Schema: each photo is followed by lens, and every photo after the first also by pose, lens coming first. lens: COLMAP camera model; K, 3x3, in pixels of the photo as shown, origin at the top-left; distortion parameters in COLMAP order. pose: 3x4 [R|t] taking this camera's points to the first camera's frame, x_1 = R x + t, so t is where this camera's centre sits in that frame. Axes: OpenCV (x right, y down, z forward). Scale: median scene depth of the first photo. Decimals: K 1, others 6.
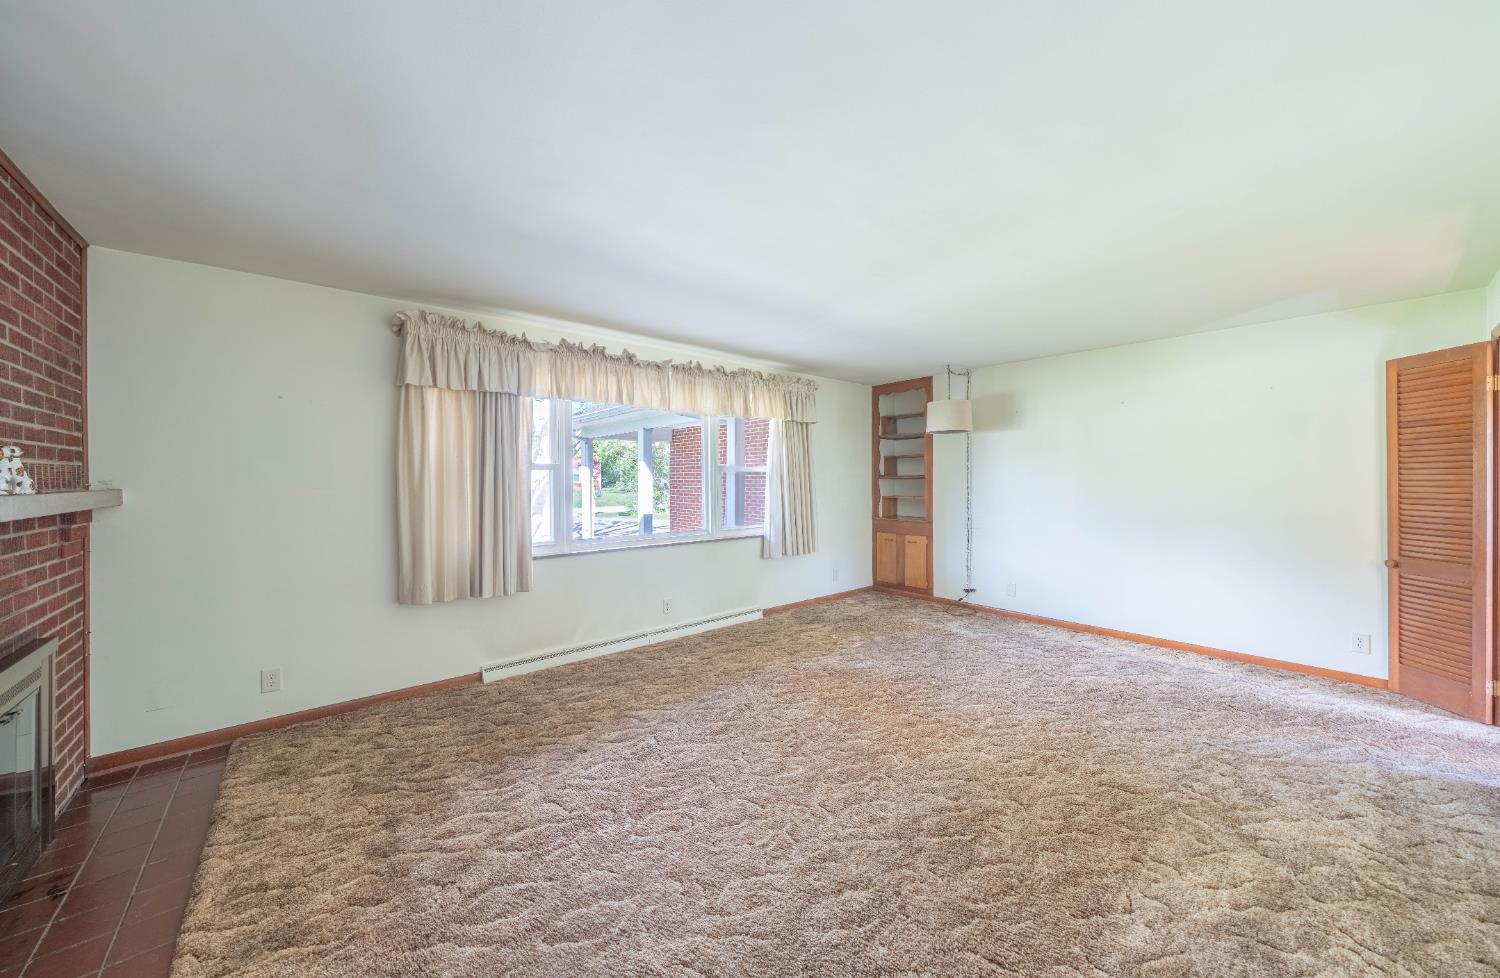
lens RADIAL K [[519.5, 0, 713.0], [0, 519.5, 478.1], [0, 0, 1]] dist [-0.000329, -0.000023]
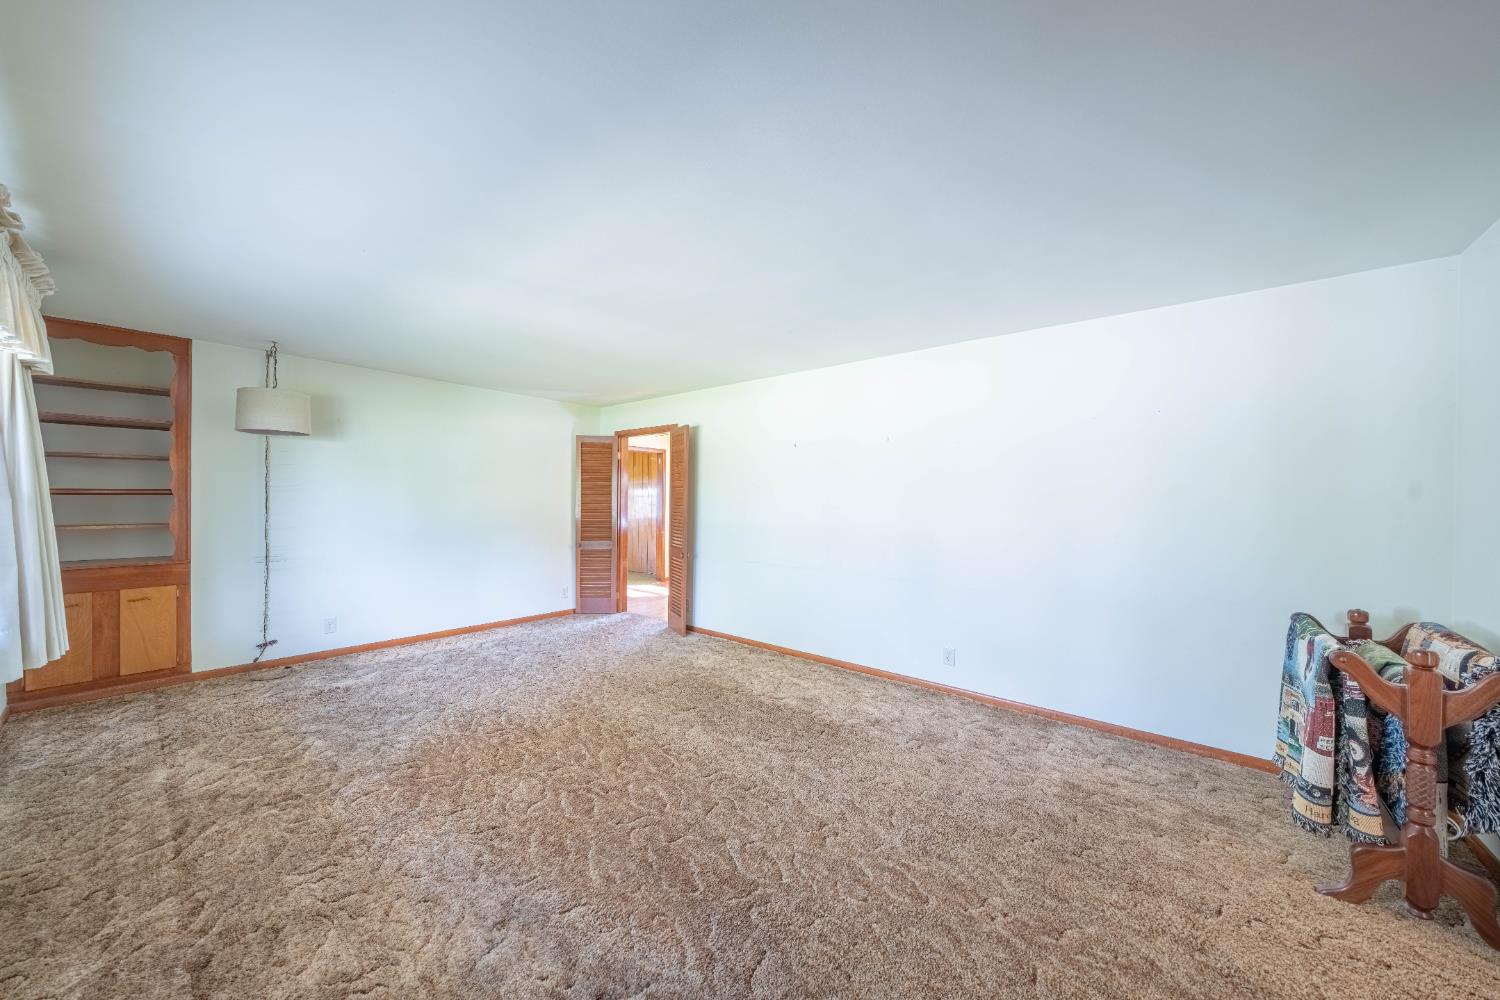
lens RADIAL K [[523.8, 0, 749.2], [0, 523.8, 503.6], [0, 0, 1]] dist [-0.004039, -0.000112]
pose [[-0.212976, -0.003501, 0.977051, -0.538175], [-0.011667, 0.999931, 0.001040, 0.003341], [-0.976988, -0.011178, -0.213002, 0.642981]]
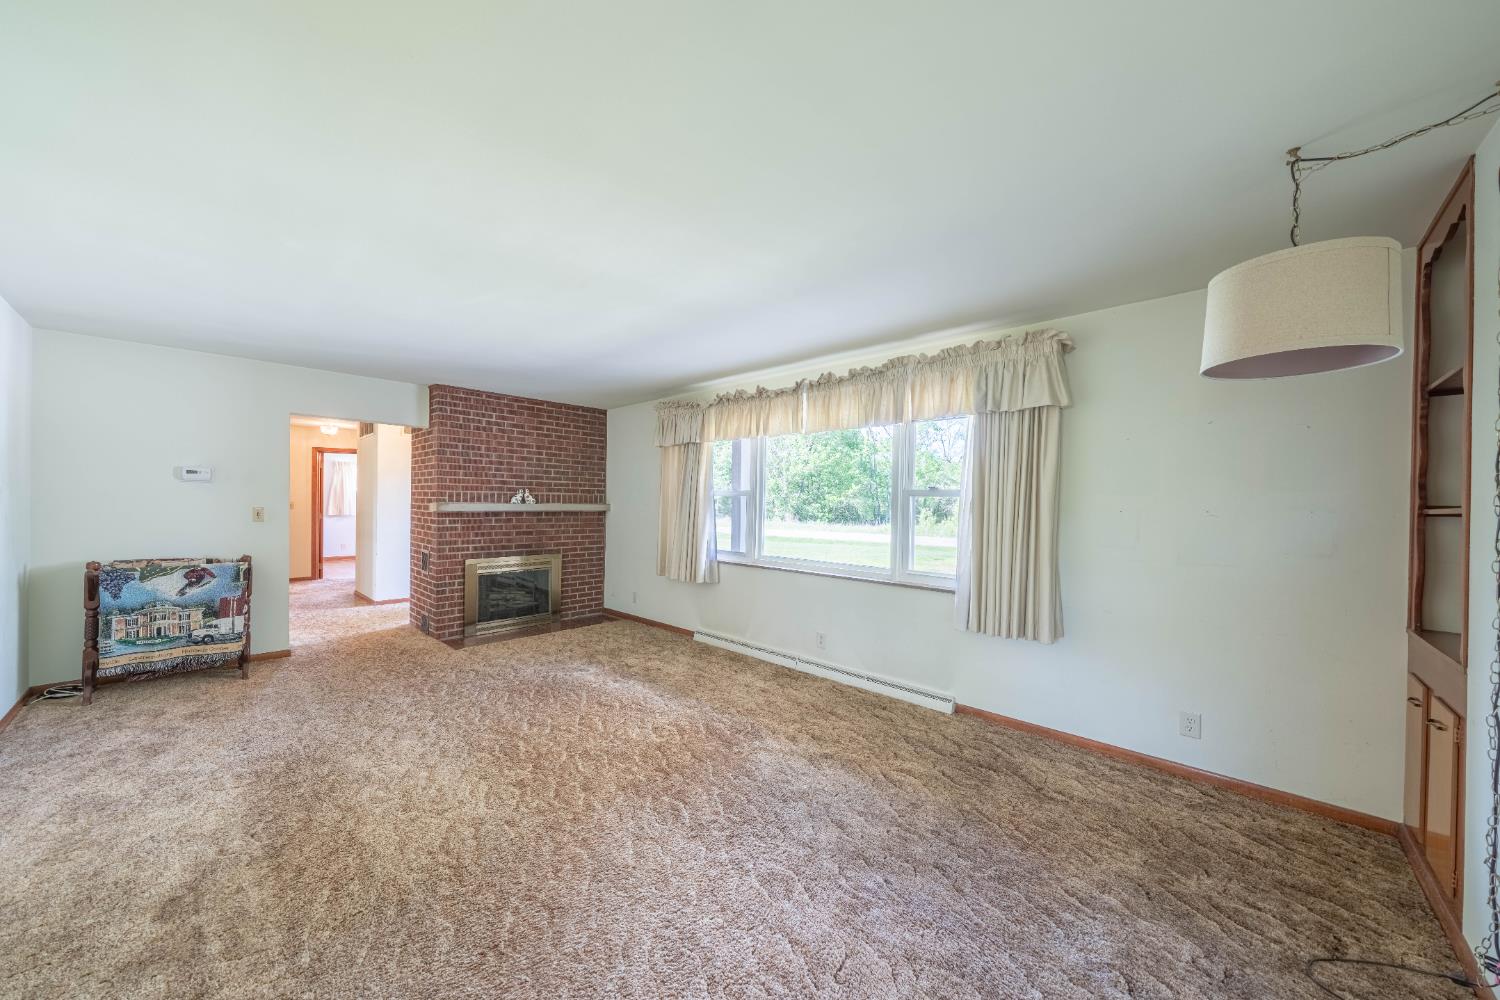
lens RADIAL K [[523.8, 0, 758.4], [0, 523.8, 501.1], [0, 0, 1]] dist [-0.004039, -0.000112]
pose [[0.153262, 0.002160, -0.988183, 0.927863], [-0.014087, 0.999901, 0.000001, -0.002337], [0.988085, 0.013921, 0.153277, 0.828865]]
